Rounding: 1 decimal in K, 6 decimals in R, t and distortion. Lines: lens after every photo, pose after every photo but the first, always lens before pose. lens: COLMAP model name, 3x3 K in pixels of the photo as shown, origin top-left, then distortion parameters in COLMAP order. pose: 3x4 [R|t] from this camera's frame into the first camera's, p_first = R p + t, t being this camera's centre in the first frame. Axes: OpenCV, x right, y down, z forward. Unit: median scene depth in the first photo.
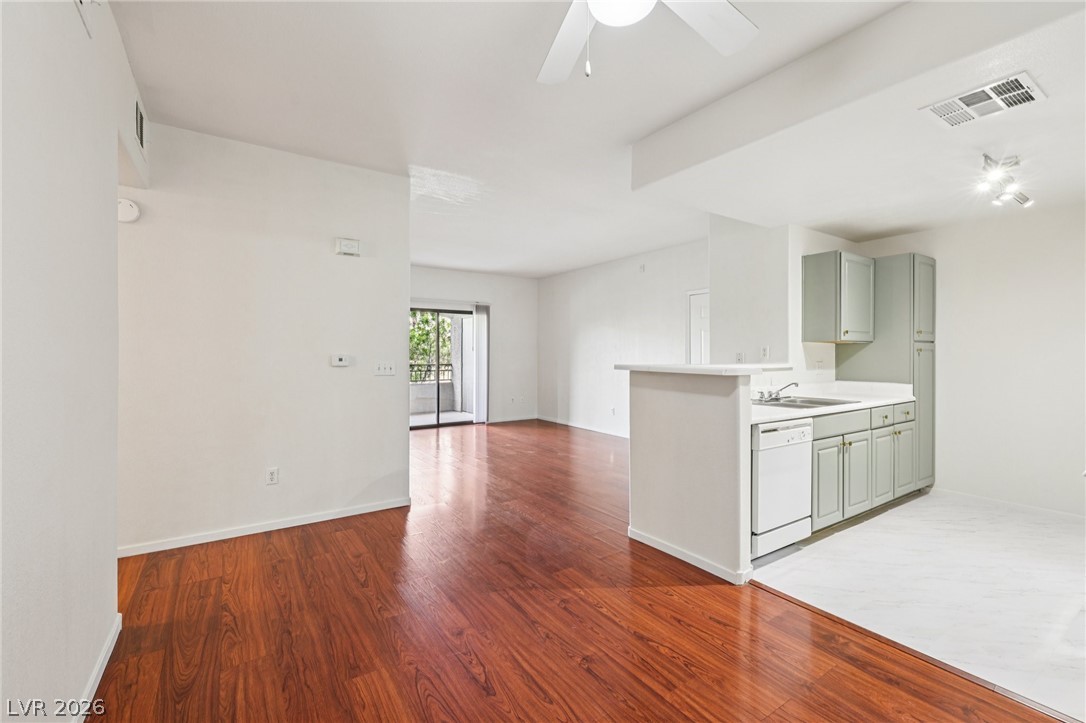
lens RADIAL K [[471.4, 0, 546.0], [0, 471.4, 357.9], [0, 0, 1]] dist [0.005010, -0.001217]
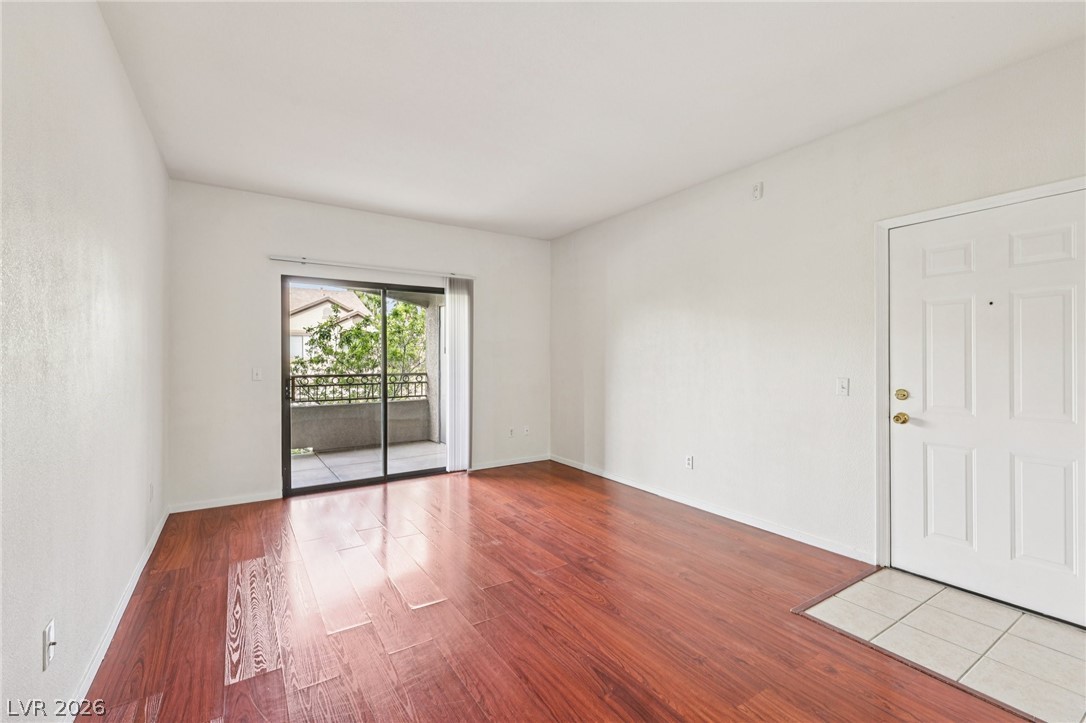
lens RADIAL K [[471.4, 0, 547.9], [0, 471.4, 366.7], [0, 0, 1]] dist [0.005010, -0.001217]
pose [[0.999900, -0.001062, -0.014114, -0.030599], [0.001179, 0.999965, 0.008286, -0.006451], [0.014105, -0.008302, 0.999866, 0.872522]]
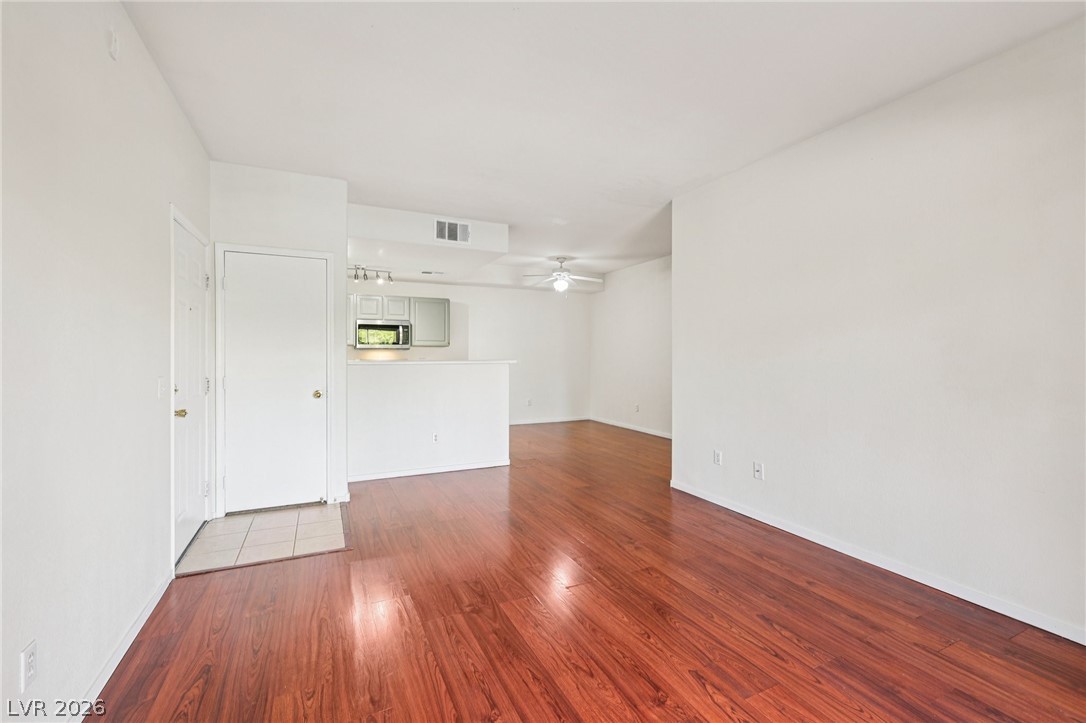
lens RADIAL K [[471.4, 0, 547.1], [0, 471.4, 355.1], [0, 0, 1]] dist [0.005010, -0.001217]
pose [[-0.989709, -0.005123, 0.143003, -0.160858], [-0.003383, 0.999917, 0.012411, -0.019796], [-0.143055, 0.011800, -0.989644, 2.248552]]
